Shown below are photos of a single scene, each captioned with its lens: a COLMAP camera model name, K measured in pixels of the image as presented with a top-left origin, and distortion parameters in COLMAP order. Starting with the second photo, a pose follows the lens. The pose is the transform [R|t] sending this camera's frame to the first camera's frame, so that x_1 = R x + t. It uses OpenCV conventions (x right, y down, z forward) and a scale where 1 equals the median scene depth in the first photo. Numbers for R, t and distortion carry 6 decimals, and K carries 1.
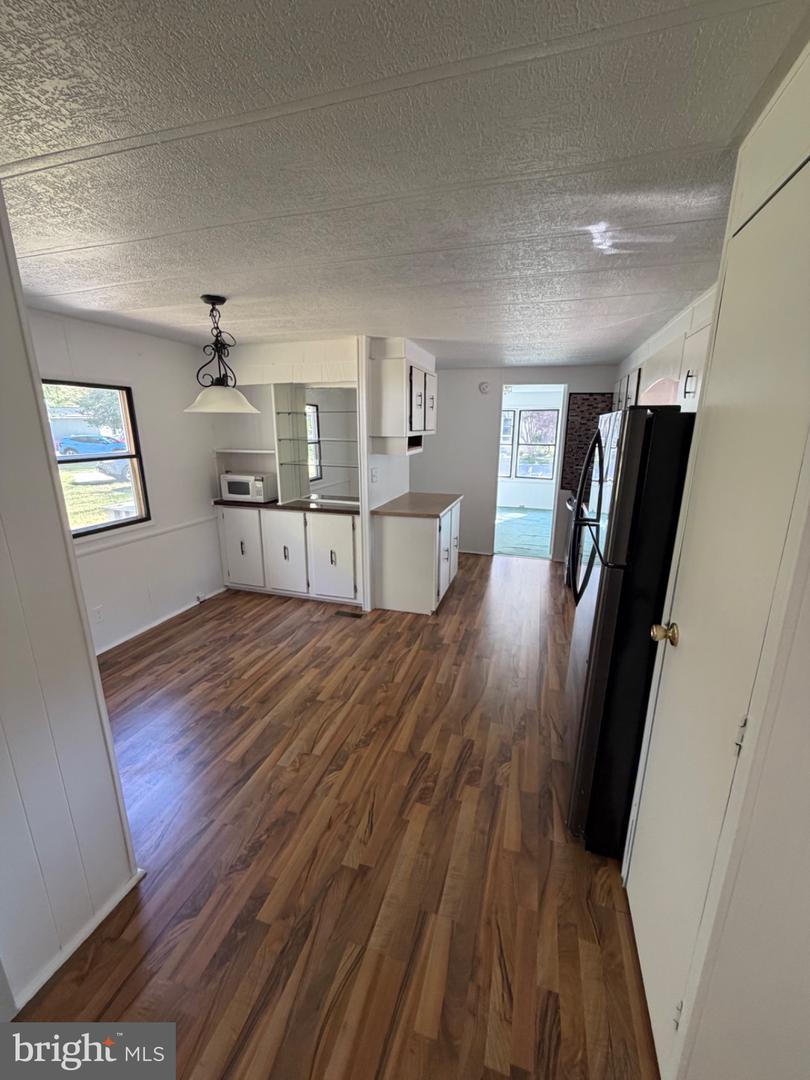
lens RADIAL K [[431.2, 0, 406.9], [0, 431.2, 536.8], [0, 0, 1]] dist [-0.000451, 0.000668]
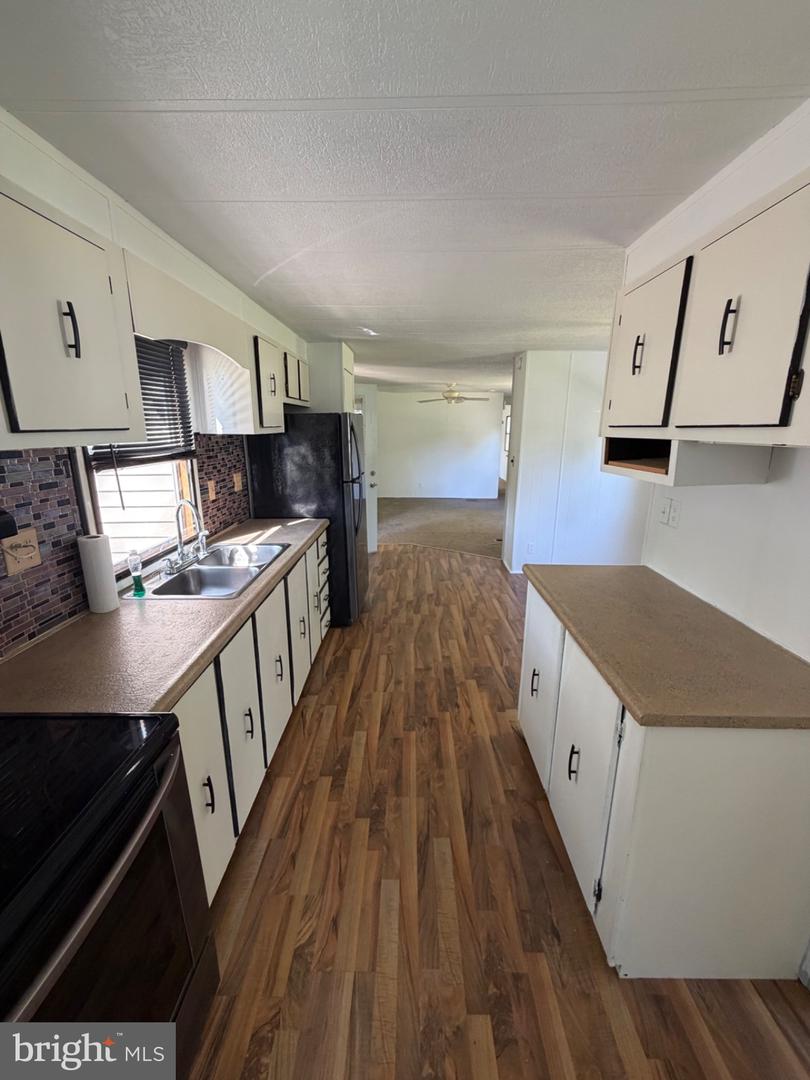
lens RADIAL K [[431.2, 0, 403.1], [0, 431.2, 538.5], [0, 0, 1]] dist [-0.000451, 0.000668]
pose [[-0.962445, 0.062410, -0.264206, 0.423026], [-0.074284, 0.875530, 0.477419, -0.384669], [0.261116, 0.479115, -0.838013, 1.544559]]
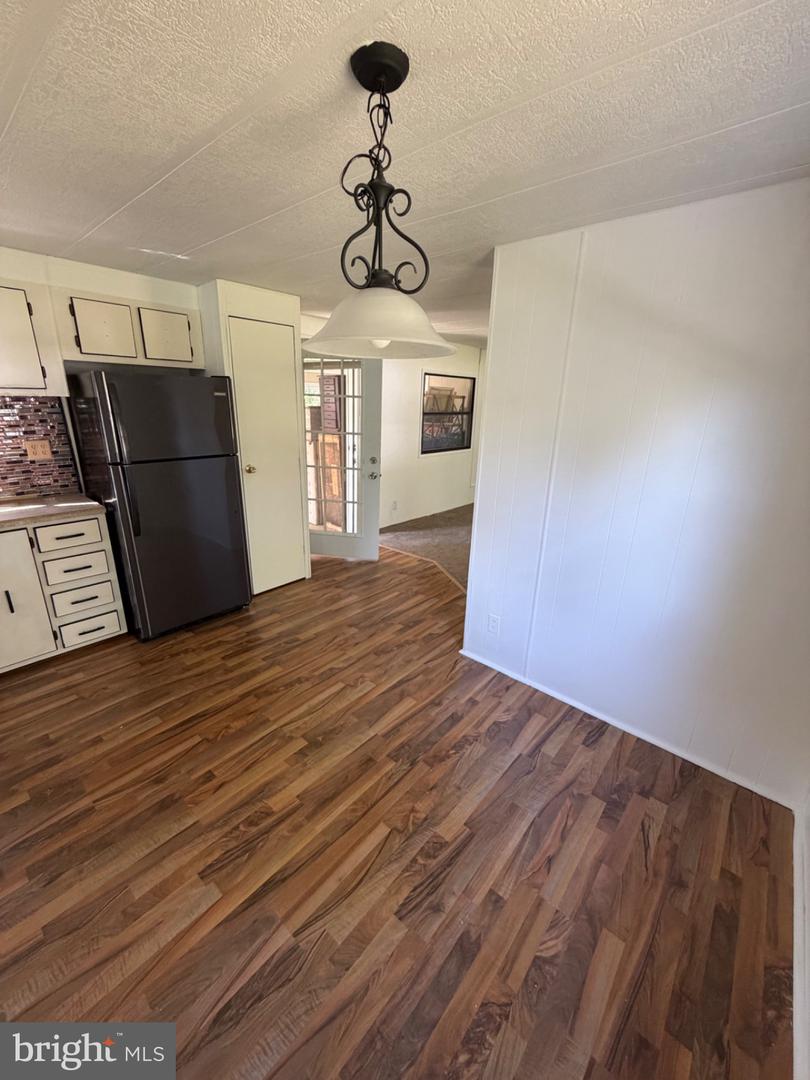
lens RADIAL K [[431.2, 0, 403.8], [0, 431.2, 539.0], [0, 0, 1]] dist [-0.000451, 0.000668]
pose [[-0.911721, -0.152479, 0.381464, -0.484833], [0.074675, 0.851584, 0.518872, -0.260510], [-0.403966, 0.501553, -0.765020, 1.067267]]
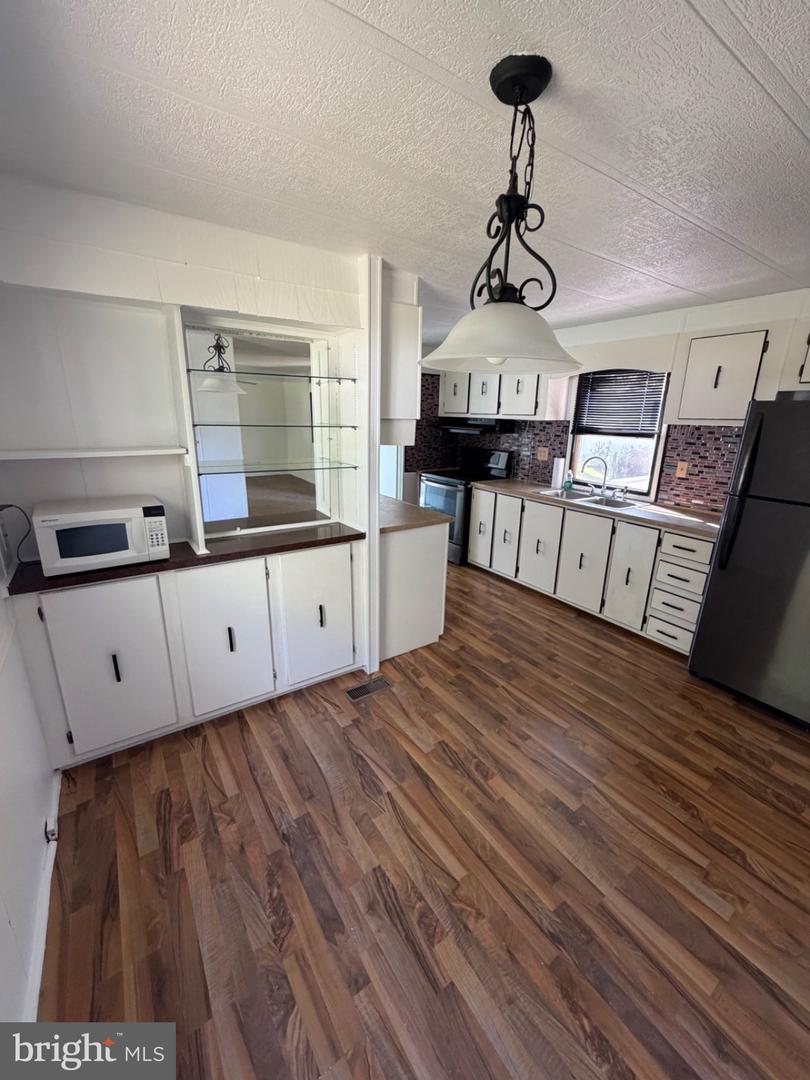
lens RADIAL K [[431.2, 0, 407.3], [0, 431.2, 536.1], [0, 0, 1]] dist [-0.000451, 0.000668]
pose [[0.624926, -0.208473, 0.752334, -0.632936], [0.175930, 0.976504, 0.124455, -0.140557], [-0.760603, 0.054583, 0.646919, 0.586859]]
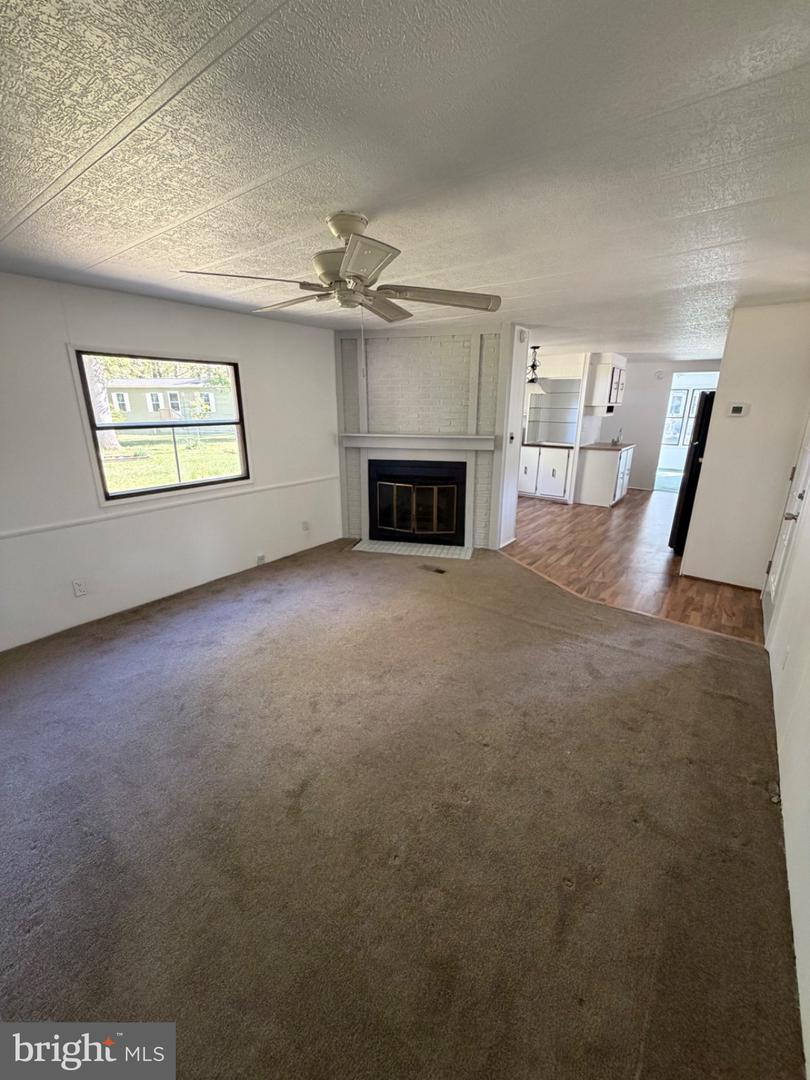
lens RADIAL K [[431.2, 0, 406.4], [0, 431.2, 534.8], [0, 0, 1]] dist [-0.000451, 0.000668]
pose [[0.939424, 0.096642, -0.328850, -0.155471], [-0.083903, 0.995077, 0.052746, 0.312846], [0.332329, -0.021959, 0.942908, -1.113166]]
